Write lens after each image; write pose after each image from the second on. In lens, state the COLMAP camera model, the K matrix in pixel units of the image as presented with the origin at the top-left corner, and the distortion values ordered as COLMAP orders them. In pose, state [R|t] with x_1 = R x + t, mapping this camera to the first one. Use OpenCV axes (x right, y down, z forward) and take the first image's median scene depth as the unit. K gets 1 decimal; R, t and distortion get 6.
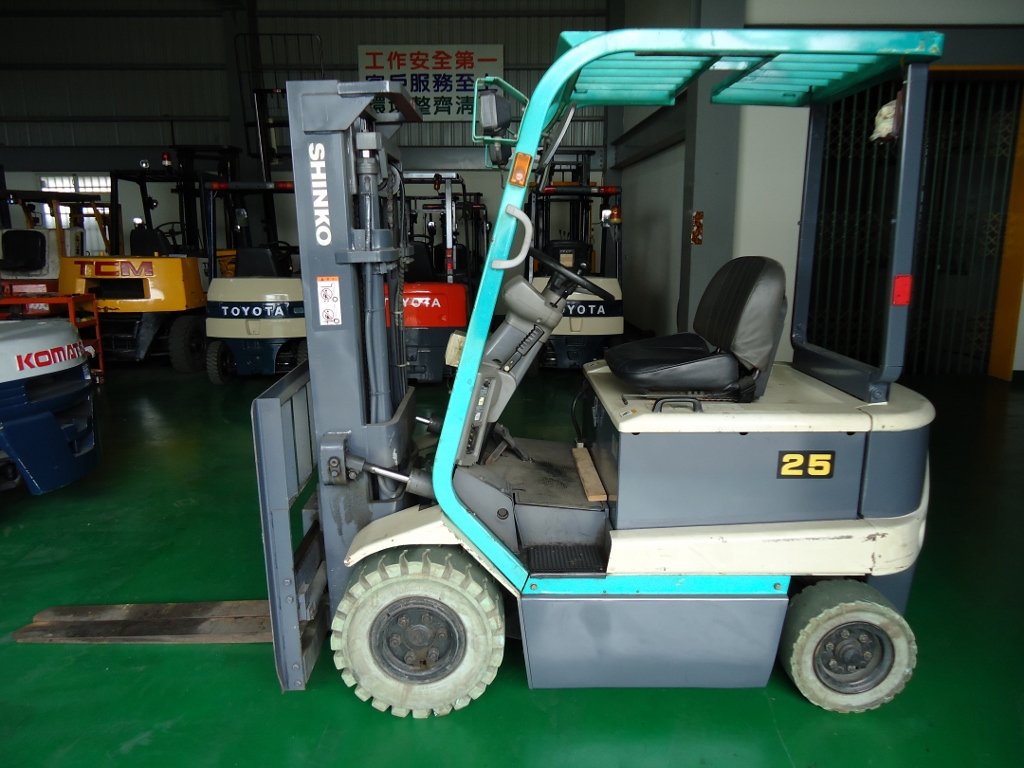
lens RADIAL K [[772.6, 0, 511.1], [0, 772.6, 385.8], [0, 0, 1]] dist [0.000765, -0.001532]
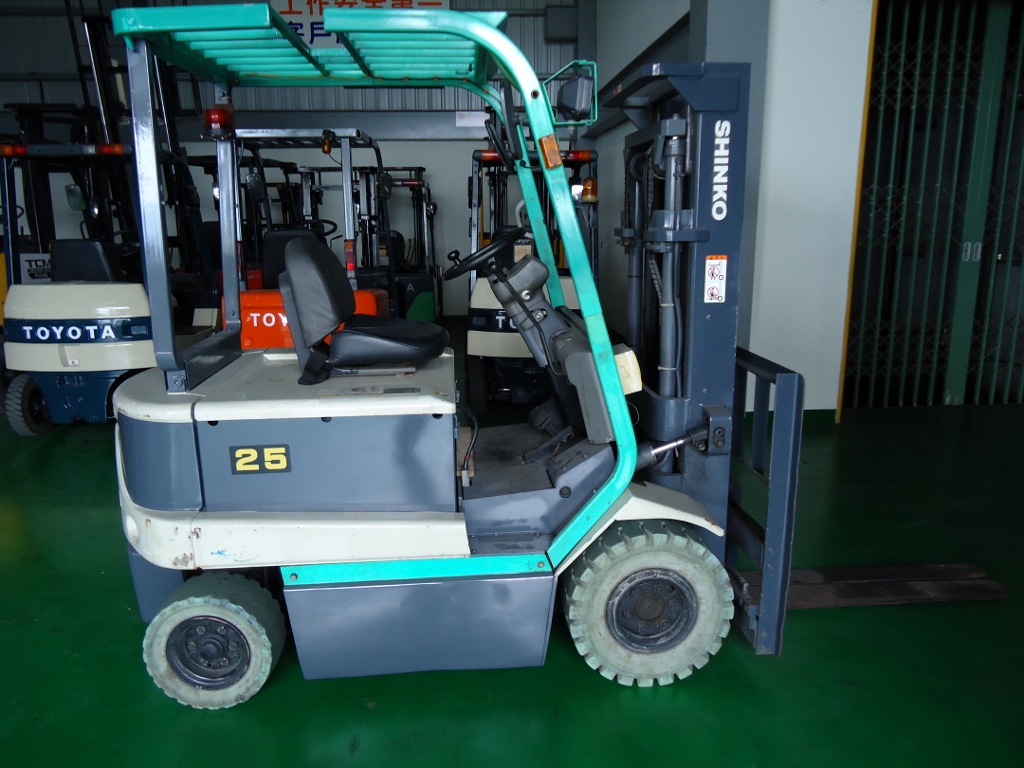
lens RADIAL K [[772.6, 0, 514.5], [0, 772.6, 382.7], [0, 0, 1]] dist [0.000765, -0.001532]
pose [[0.999267, -0.014193, 0.035567, 0.038505], [0.013597, 0.999764, 0.016947, -0.057042], [-0.035799, -0.016451, 0.999224, 0.288620]]
